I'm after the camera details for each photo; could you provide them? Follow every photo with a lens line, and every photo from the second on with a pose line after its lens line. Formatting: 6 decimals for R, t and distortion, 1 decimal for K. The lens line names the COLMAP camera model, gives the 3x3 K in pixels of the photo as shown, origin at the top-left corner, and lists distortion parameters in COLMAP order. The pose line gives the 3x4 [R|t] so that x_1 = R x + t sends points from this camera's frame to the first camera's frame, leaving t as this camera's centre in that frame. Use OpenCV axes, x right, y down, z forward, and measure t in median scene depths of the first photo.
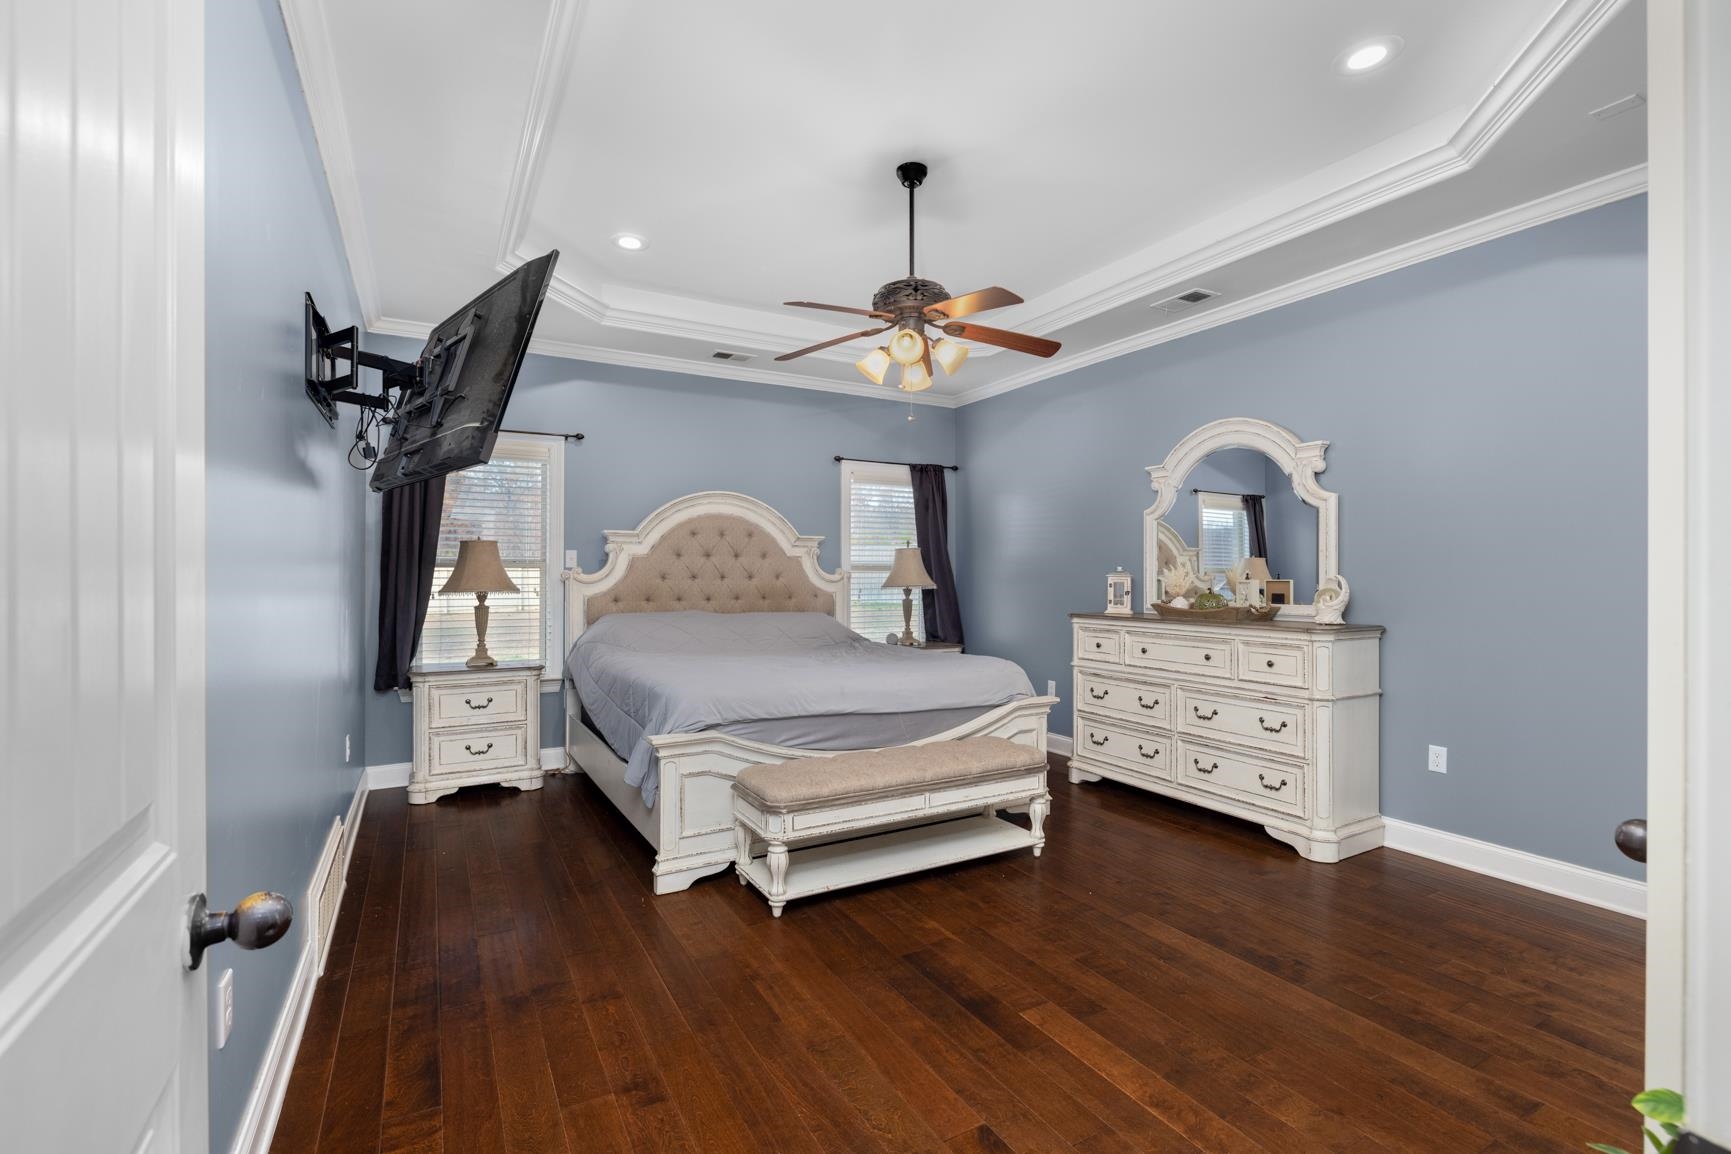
lens RADIAL K [[792.3, 0, 865.1], [0, 792.3, 567.6], [0, 0, 1]] dist [-0.004702, -0.000151]
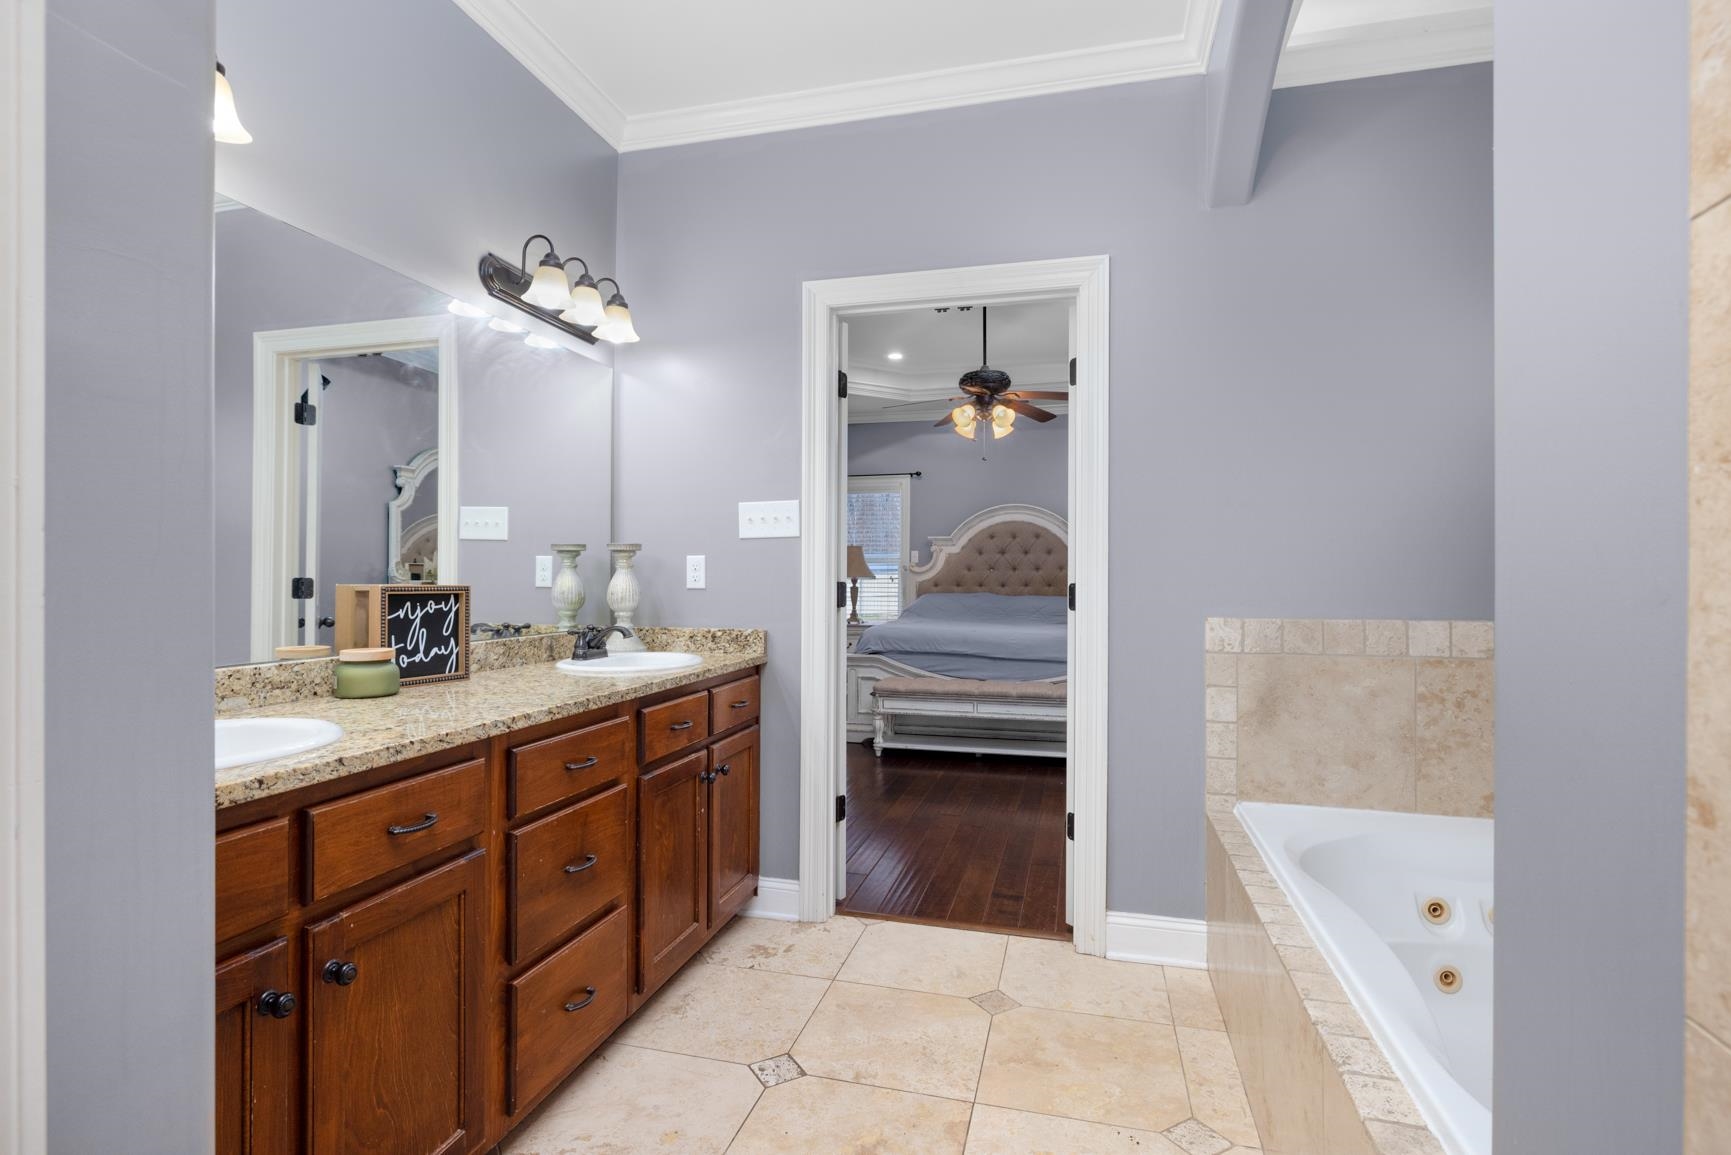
lens RADIAL K [[851.2, 0, 870.4], [0, 851.2, 583.7], [0, 0, 1]] dist [-0.002080, -0.000049]
pose [[0.725007, 0.004943, -0.688724, 0.670629], [0.005930, 0.999892, 0.013418, 0.017831], [0.688716, -0.013812, 0.724900, -0.216442]]
